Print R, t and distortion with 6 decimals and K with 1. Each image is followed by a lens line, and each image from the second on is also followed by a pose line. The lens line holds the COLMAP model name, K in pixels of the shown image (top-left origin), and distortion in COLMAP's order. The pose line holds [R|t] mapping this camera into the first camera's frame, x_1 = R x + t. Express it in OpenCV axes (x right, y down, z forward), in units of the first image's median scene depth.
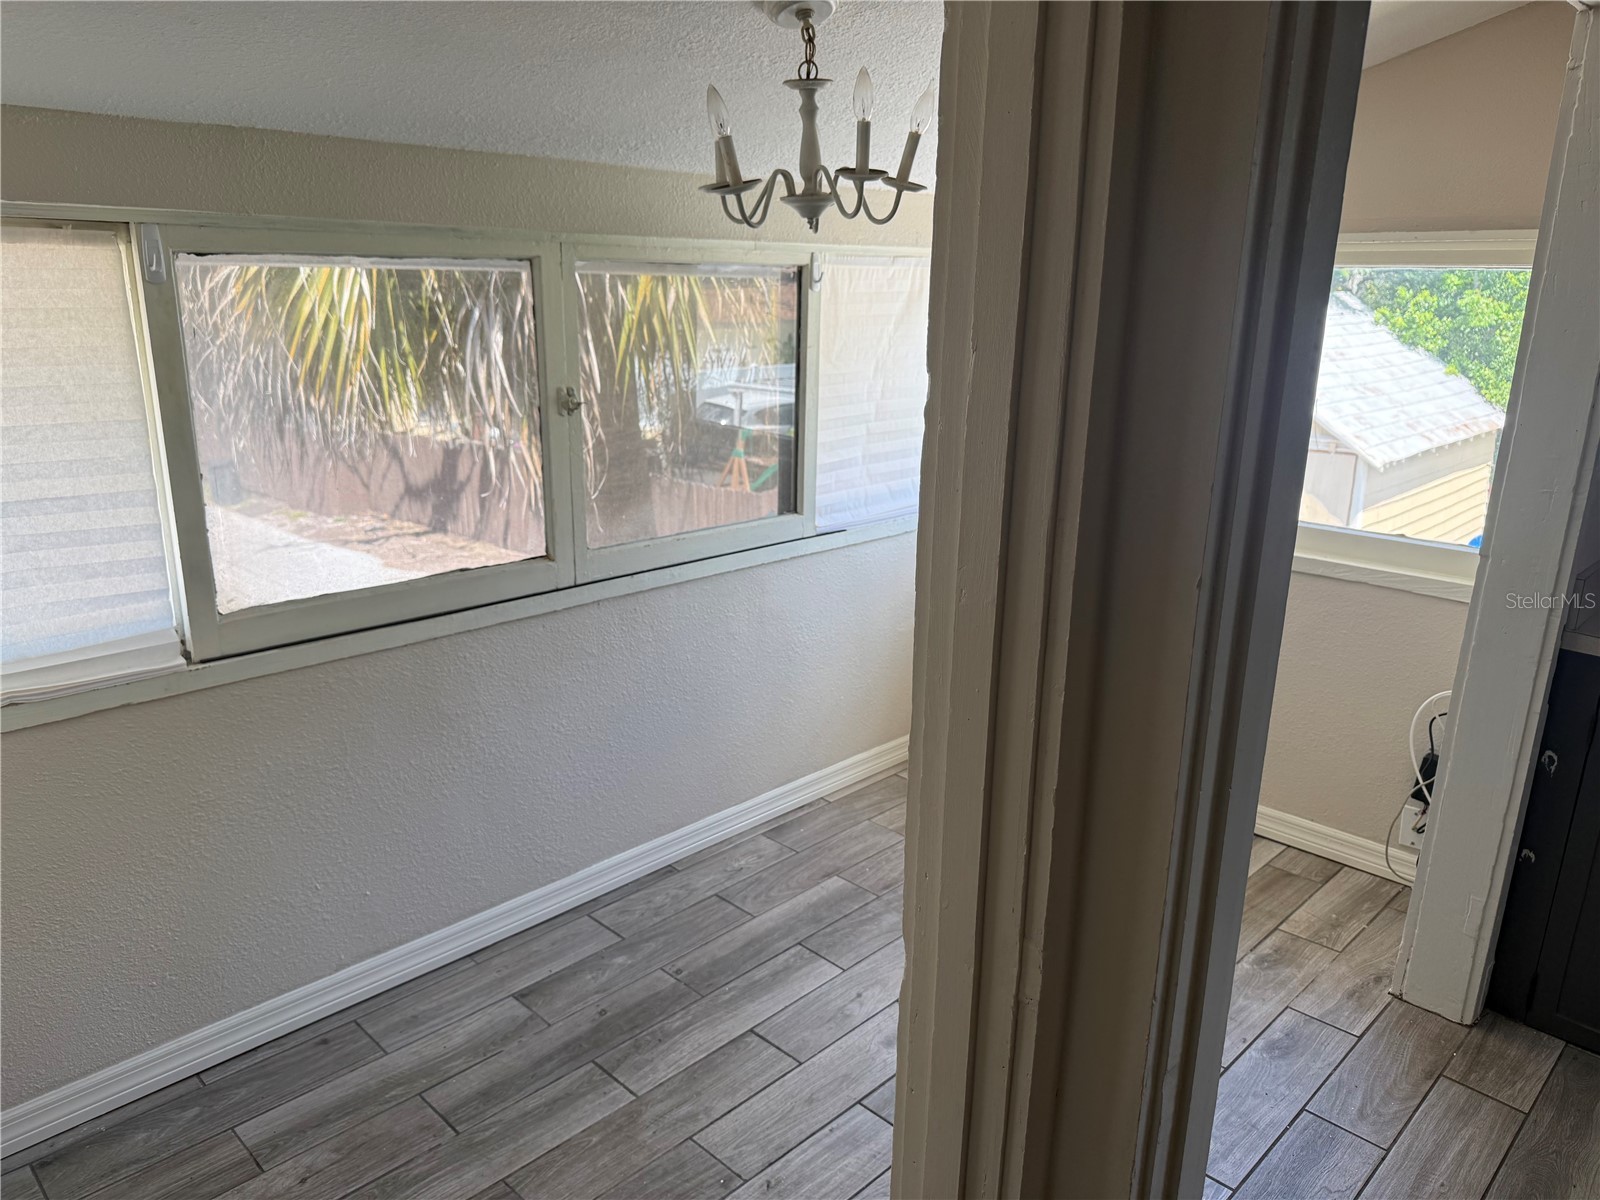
lens RADIAL K [[1135.7, 0, 806.8], [0, 1135.7, 611.5], [0, 0, 1]] dist [0.151004, -0.176895]
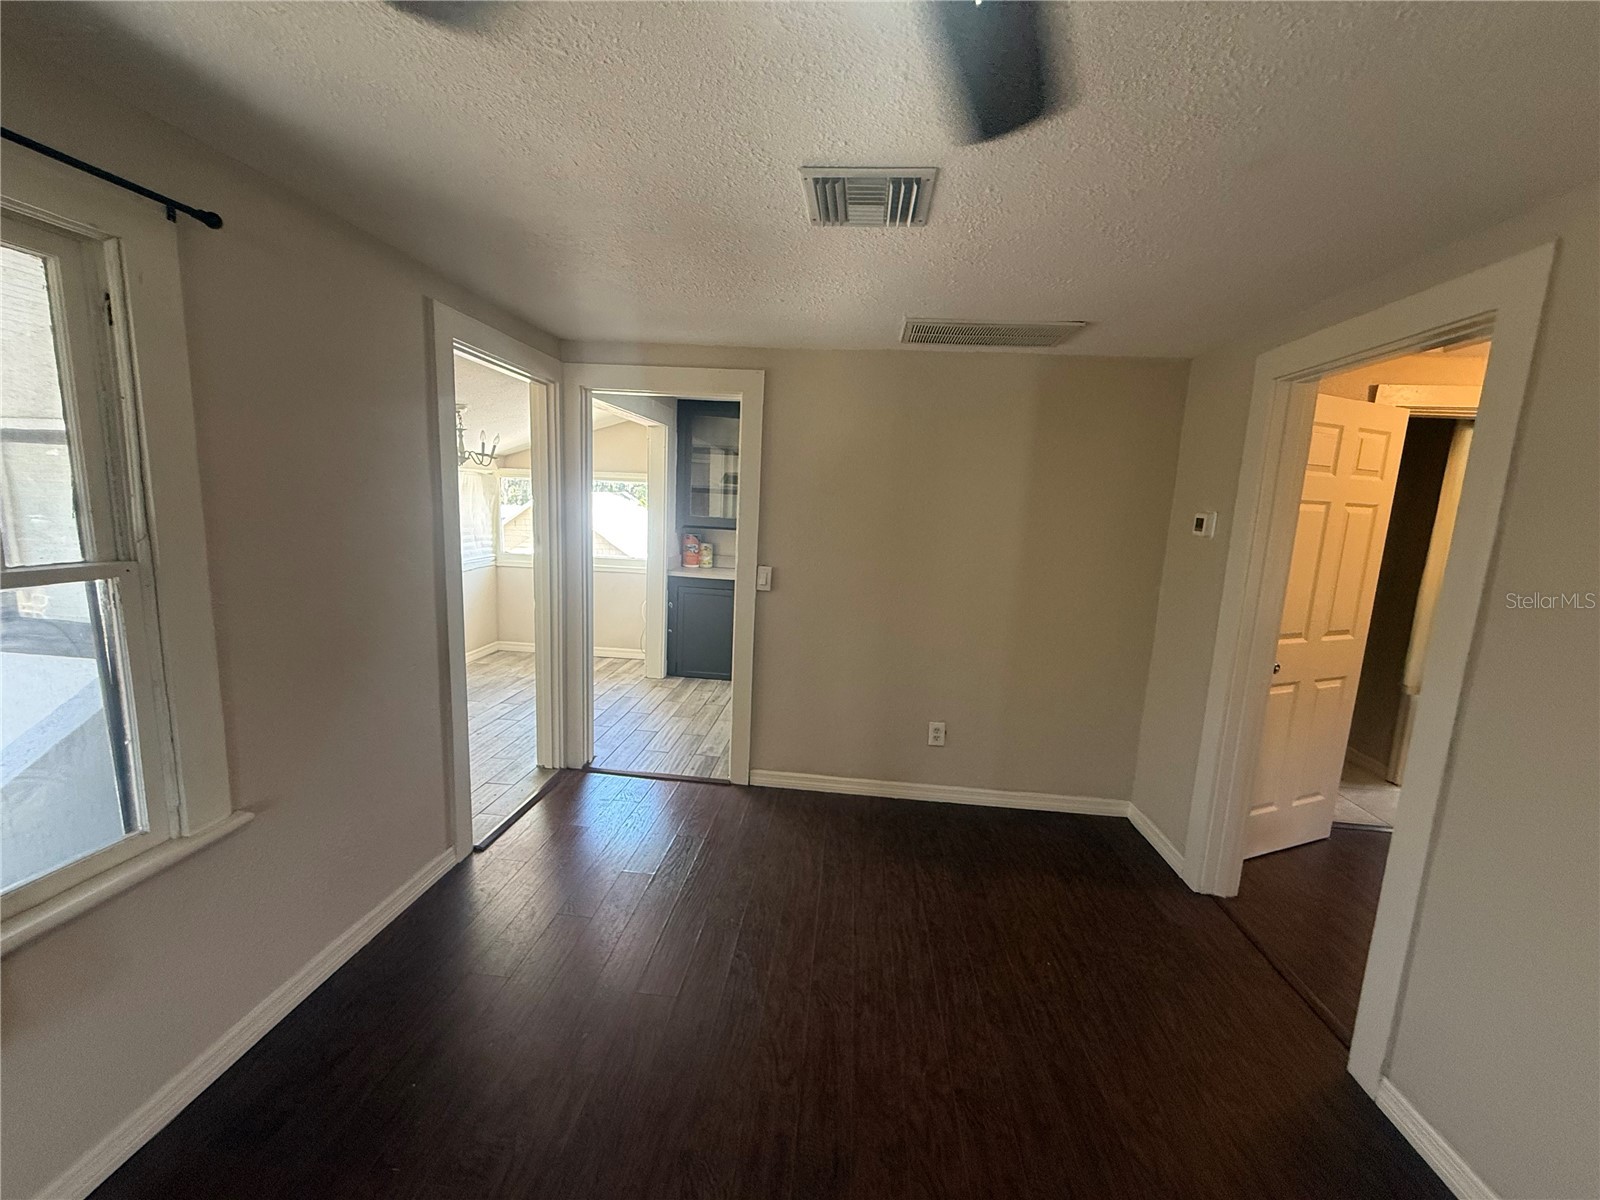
lens RADIAL K [[637.6, 0, 800.0], [0, 637.6, 600.0], [0, 0, 1]] dist [0.002000, -0.000282]
pose [[0.778446, -0.079572, 0.622647, -0.325045], [0.141212, 0.988706, -0.050193, 0.242412], [-0.611621, 0.126997, 0.780891, -0.838902]]
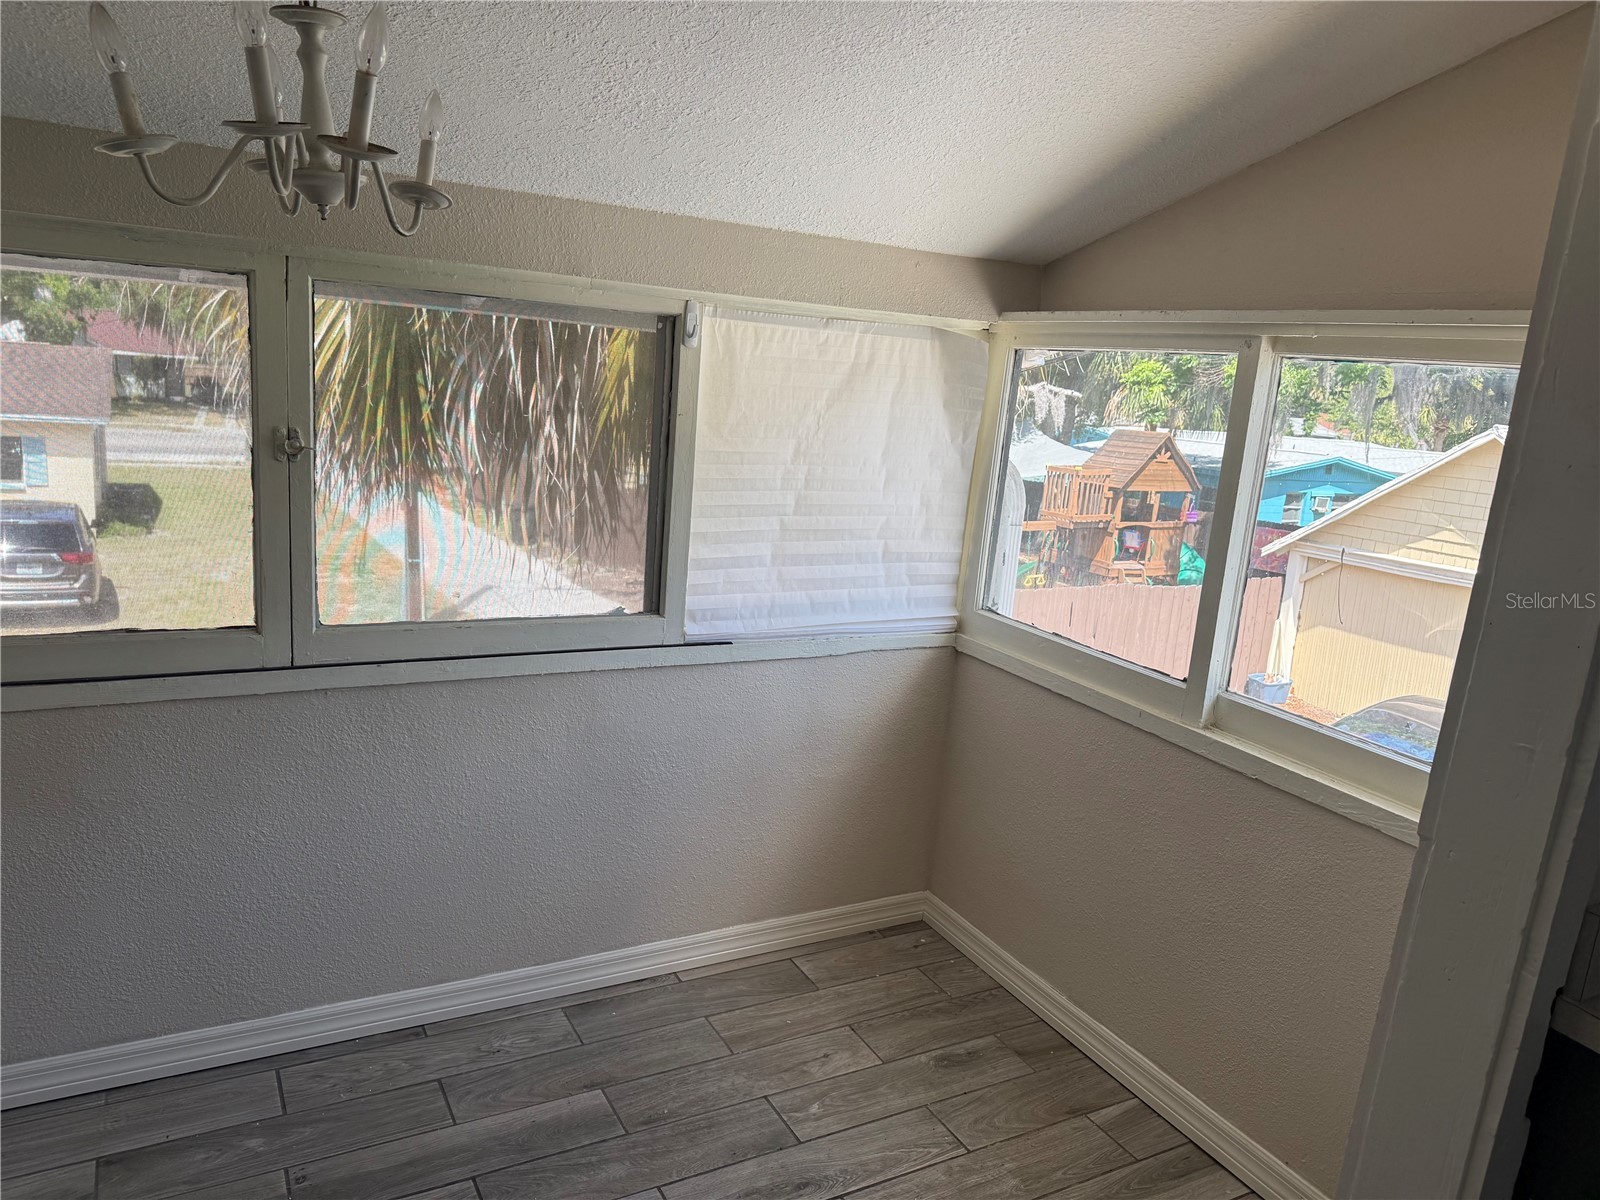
lens RADIAL K [[1130.1, 0, 808.4], [0, 1130.1, 608.2], [0, 0, 1]] dist [0.133336, -0.250804]
pose [[0.957652, 0.126944, -0.258432, 0.352671], [-0.146812, 0.987403, -0.059010, -0.068971], [0.247686, 0.094452, 0.964225, 0.291676]]
